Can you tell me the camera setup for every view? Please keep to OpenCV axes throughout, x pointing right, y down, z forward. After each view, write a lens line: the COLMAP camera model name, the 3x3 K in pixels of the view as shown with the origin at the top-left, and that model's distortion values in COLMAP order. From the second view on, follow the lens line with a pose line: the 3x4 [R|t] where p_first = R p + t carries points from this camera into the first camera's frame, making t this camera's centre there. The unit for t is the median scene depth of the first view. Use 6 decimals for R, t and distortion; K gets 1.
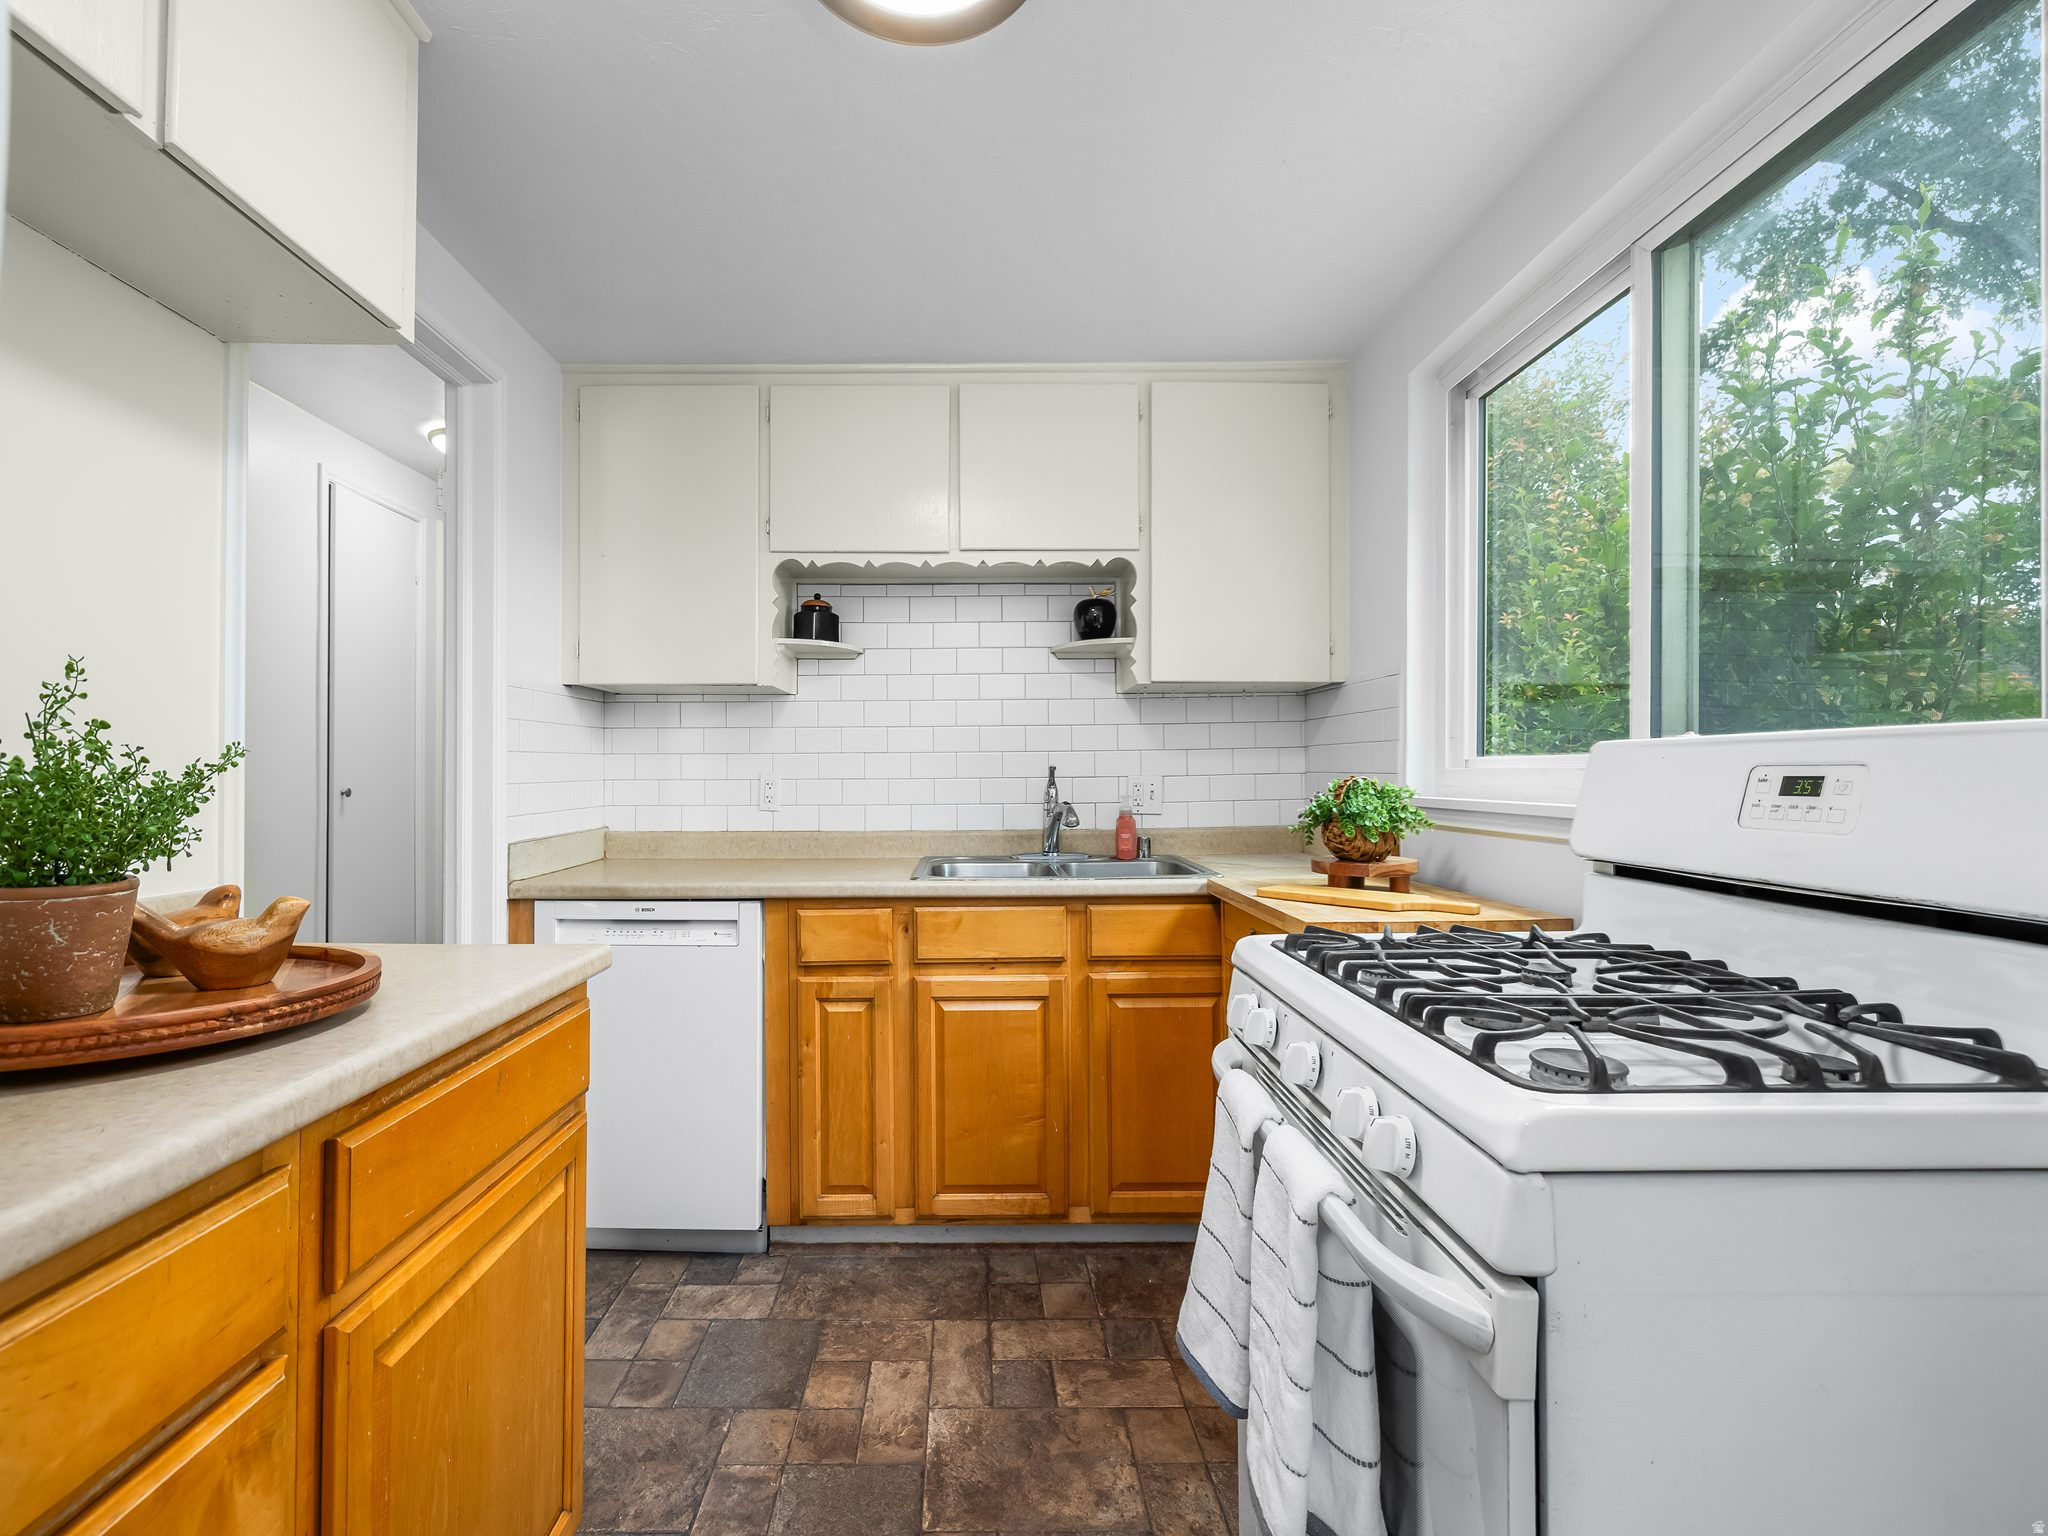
lens RADIAL K [[871.8, 0, 974.9], [0, 871.8, 772.2], [0, 0, 1]] dist [0.000718, -0.000190]
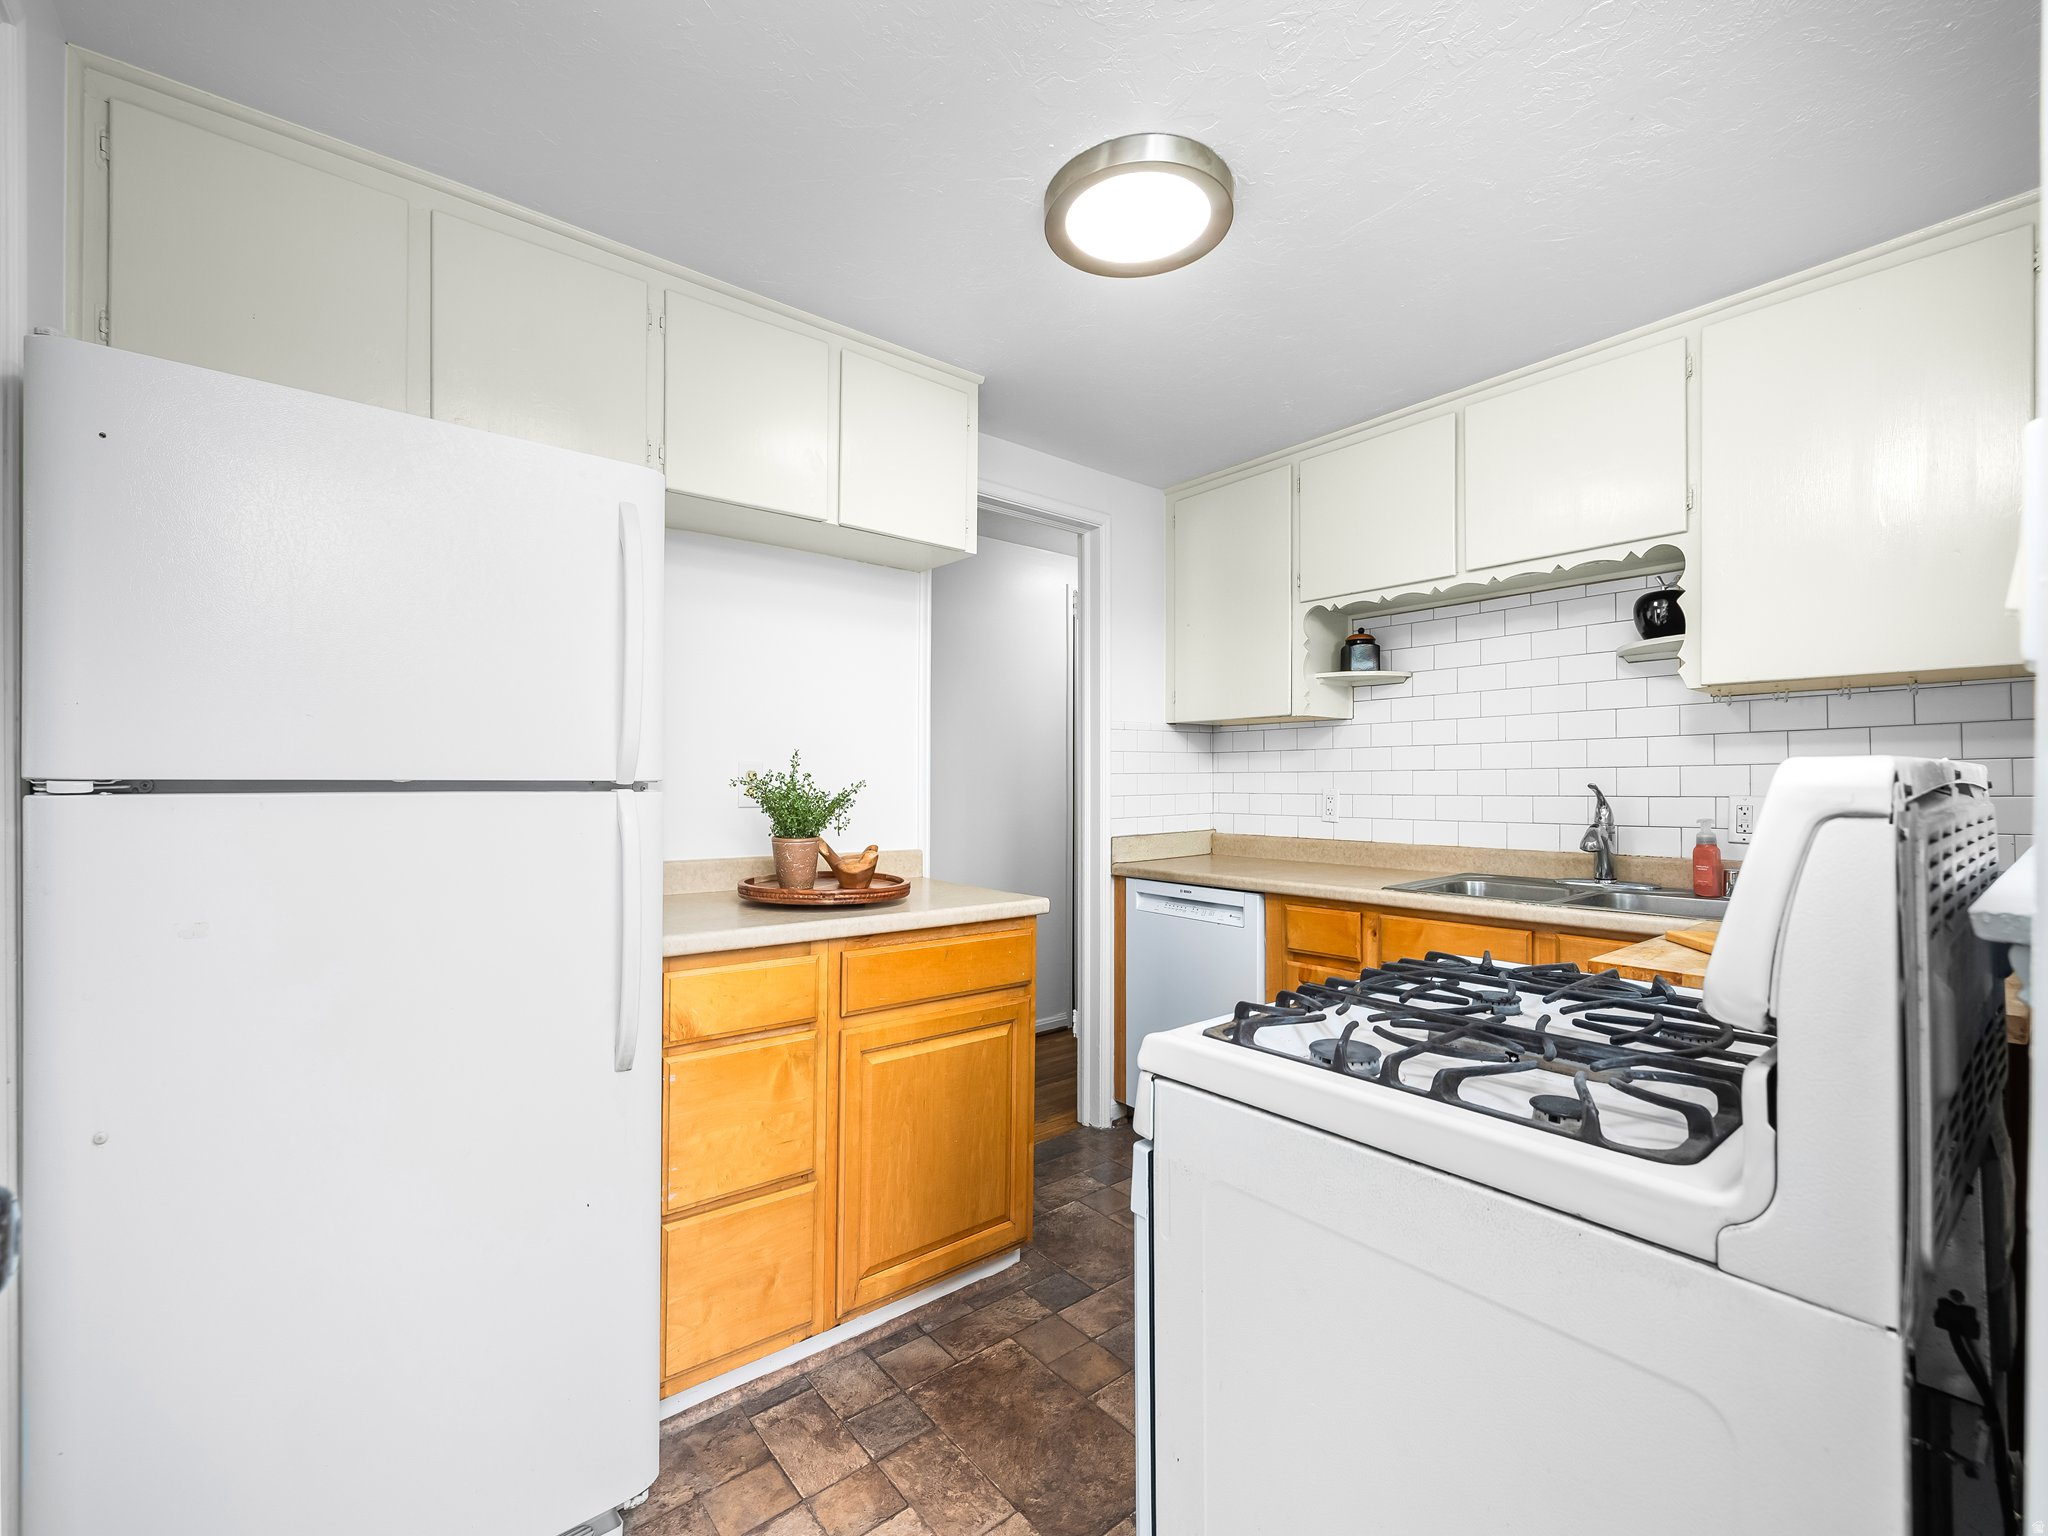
lens RADIAL K [[871.8, 0, 1028.3], [0, 871.8, 772.1], [0, 0, 1]] dist [0.000718, -0.000190]
pose [[0.637160, -0.006258, -0.770706, 0.494846], [0.001517, 0.999975, -0.006866, -0.017147], [0.770730, 0.003206, 0.637154, -0.042874]]
